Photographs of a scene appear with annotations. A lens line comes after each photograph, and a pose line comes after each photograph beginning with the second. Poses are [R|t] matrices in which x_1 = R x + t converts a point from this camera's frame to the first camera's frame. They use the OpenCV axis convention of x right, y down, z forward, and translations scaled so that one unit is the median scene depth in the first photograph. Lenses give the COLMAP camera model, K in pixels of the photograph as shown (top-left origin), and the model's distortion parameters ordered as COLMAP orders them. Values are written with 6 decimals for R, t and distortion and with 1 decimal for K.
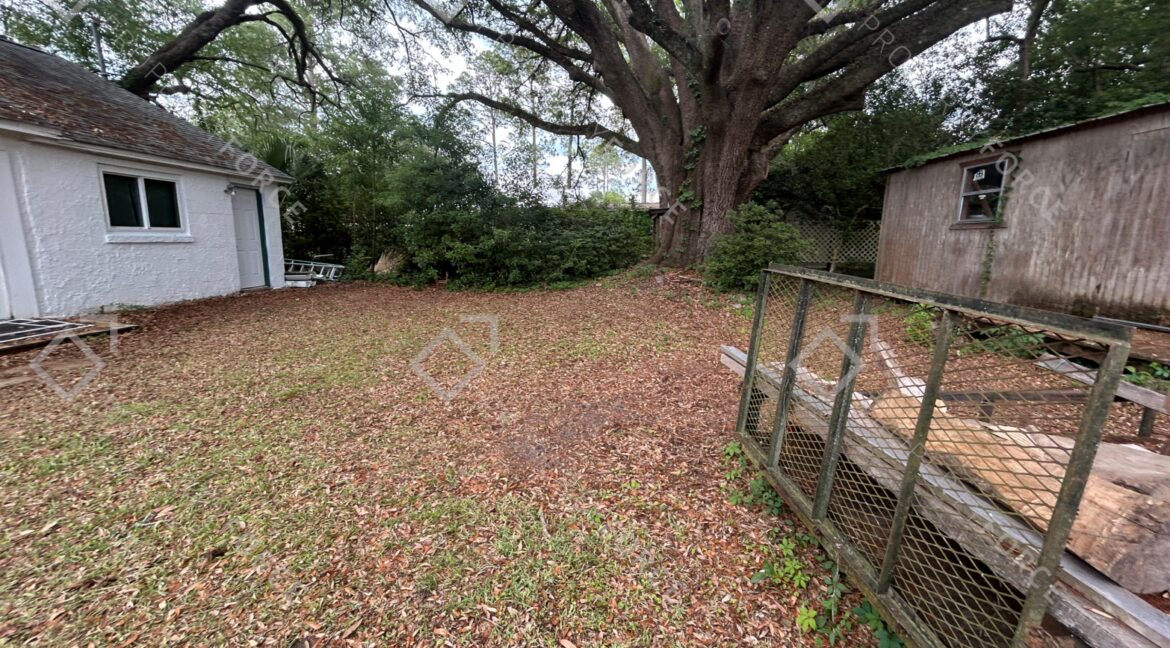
lens RADIAL K [[471.5, 0, 583.5], [0, 471.5, 323.1], [0, 0, 1]] dist [-0.000025, 0.000331]
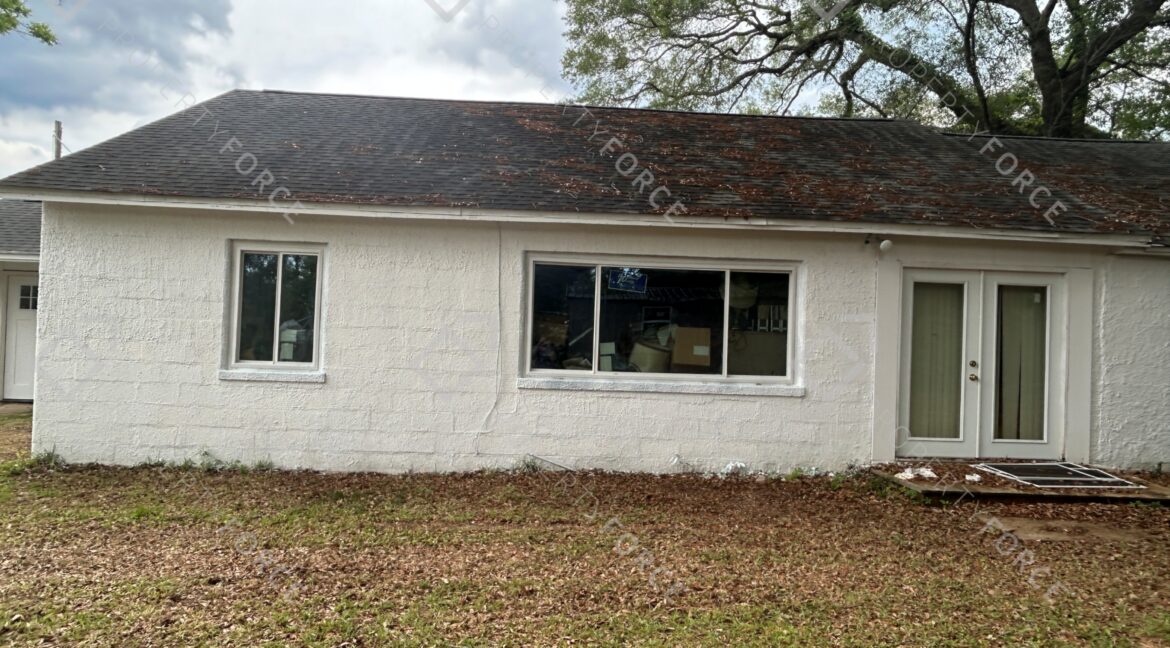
lens RADIAL K [[738.1, 0, 577.4], [0, 738.1, 323.0], [0, 0, 1]] dist [0.004986, -0.008438]
pose [[0.106712, -0.023971, -0.994001, 0.016833], [-0.207436, 0.977174, -0.045835, -0.009193], [0.972411, 0.211082, 0.099304, -0.029444]]
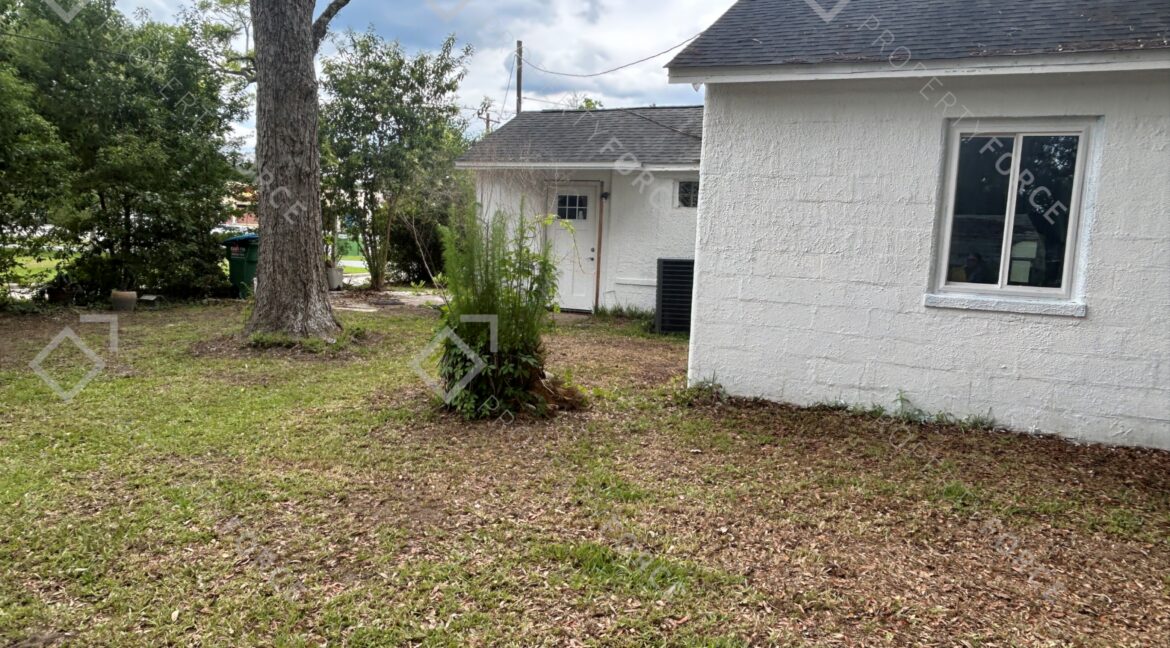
lens RADIAL K [[738.1, 0, 577.7], [0, 738.1, 317.5], [0, 0, 1]] dist [0.004986, -0.008438]
pose [[-0.334563, 0.081524, -0.938840, -0.233749], [-0.210047, 0.964738, 0.158624, 0.105672], [0.918666, 0.250271, -0.305642, -0.576359]]
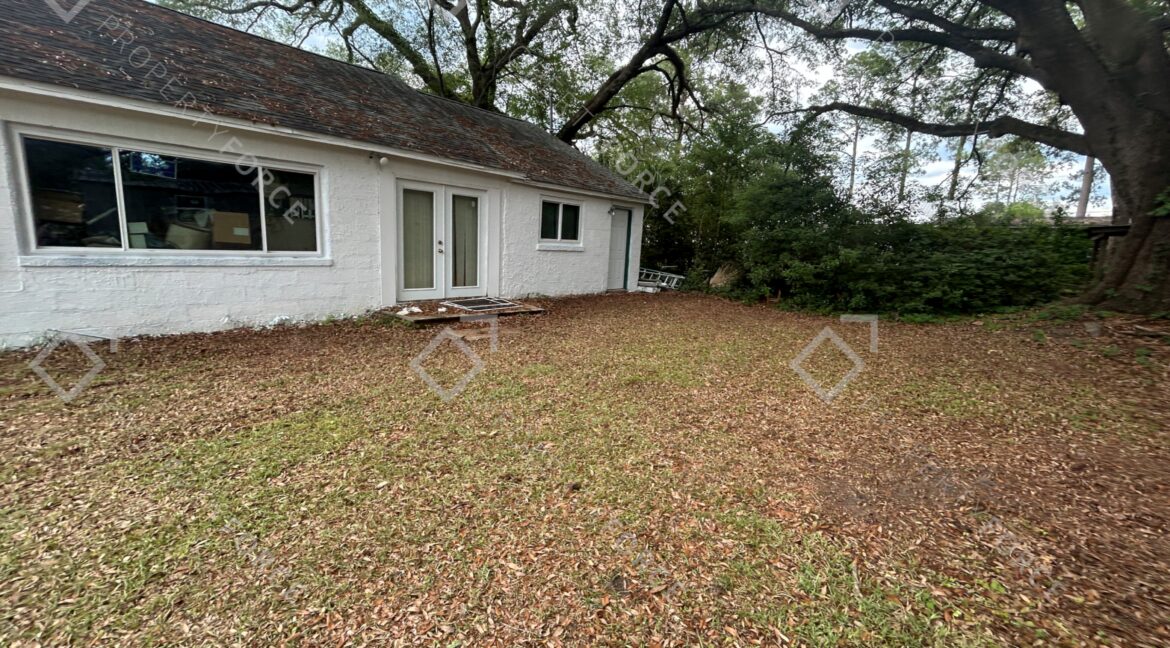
lens RADIAL K [[471.5, 0, 583.9], [0, 471.5, 322.7], [0, 0, 1]] dist [-0.000025, 0.000331]
pose [[0.780663, 0.129072, -0.611479, -0.001013], [-0.148582, 0.988717, 0.019009, 0.000000], [0.607033, 0.076015, 0.791033, -0.026301]]
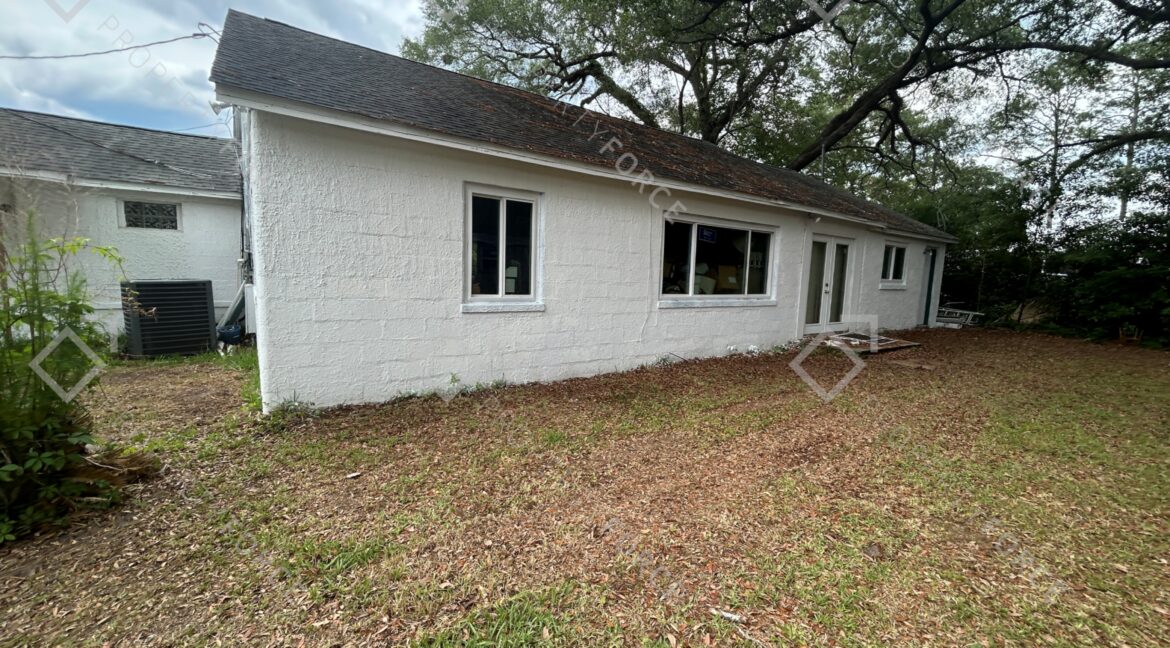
lens RADIAL K [[471.5, 0, 583.1], [0, 471.5, 323.7], [0, 0, 1]] dist [-0.000025, 0.000331]
pose [[0.625056, 0.097463, -0.774472, -0.460188], [-0.165823, 0.986108, -0.009735, 0.139421], [0.762764, 0.134510, 0.632534, -0.830910]]
